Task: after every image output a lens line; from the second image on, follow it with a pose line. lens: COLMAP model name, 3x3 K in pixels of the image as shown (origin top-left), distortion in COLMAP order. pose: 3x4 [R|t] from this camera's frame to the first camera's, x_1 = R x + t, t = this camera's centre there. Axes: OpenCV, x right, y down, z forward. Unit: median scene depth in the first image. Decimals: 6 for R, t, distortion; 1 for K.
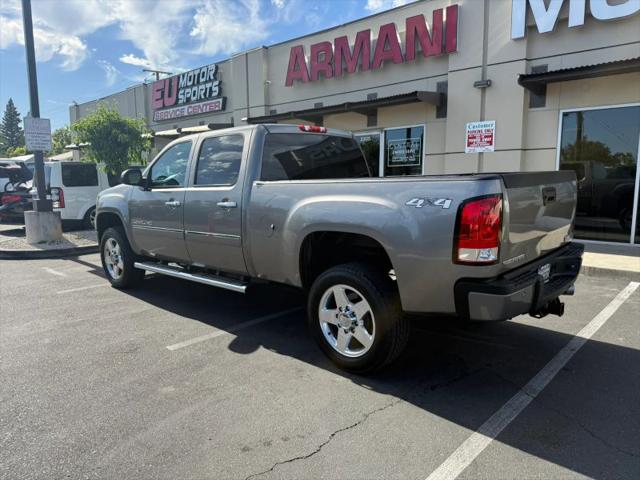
lens RADIAL K [[455.1, 0, 323.5], [0, 455.1, 239.9], [0, 0, 1]] dist [0.041079, -0.056635]
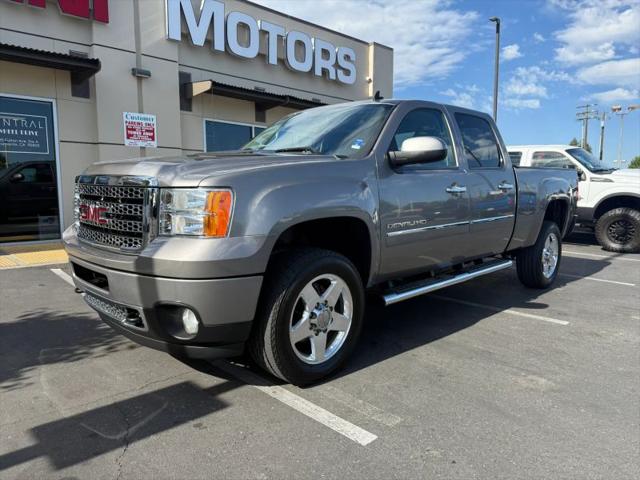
lens RADIAL K [[449.8, 0, 320.9], [0, 449.8, 239.8], [0, 0, 1]] dist [0.040444, -0.054279]
pose [[0.049920, -0.103969, 0.993327, -0.549934], [0.128909, 0.986919, 0.096820, -0.047633], [-0.990399, 0.123215, 0.062669, 0.595880]]
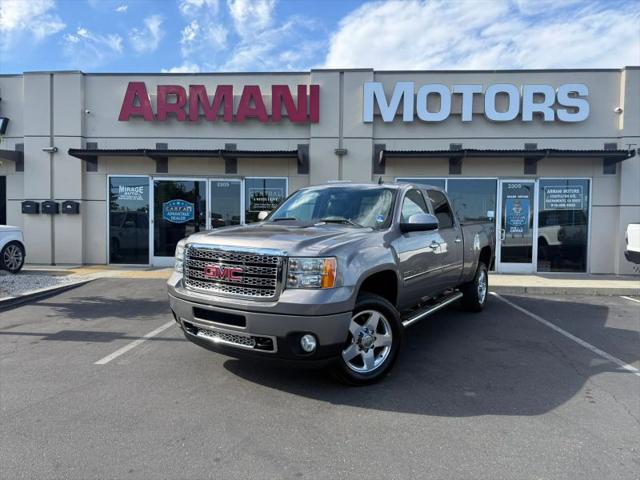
lens RADIAL K [[455.1, 0, 323.5], [0, 455.1, 239.9], [0, 0, 1]] dist [0.041079, -0.056635]
pose [[0.775248, -0.003877, 0.631645, -0.463979], [0.065155, 0.995138, -0.073860, -0.006244], [-0.628288, 0.098415, 0.771731, 0.079320]]
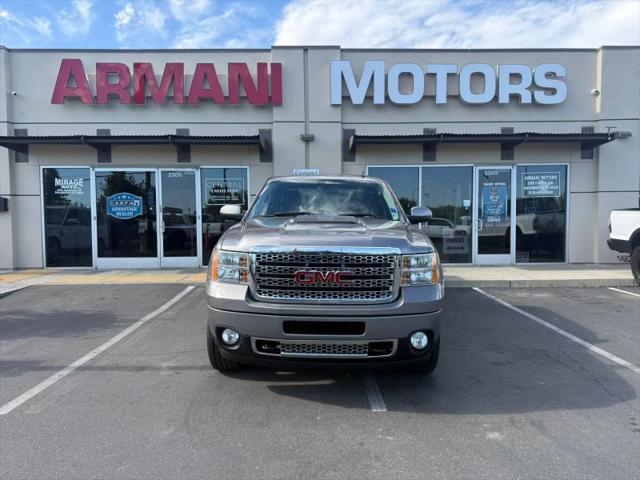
lens RADIAL K [[449.8, 0, 320.9], [0, 449.8, 239.8], [0, 0, 1]] dist [0.040444, -0.054279]
pose [[0.721088, -0.031192, 0.692141, -0.401637], [0.093570, 0.994218, -0.052679, -0.018524], [-0.686496, 0.102750, 0.719838, 0.177304]]
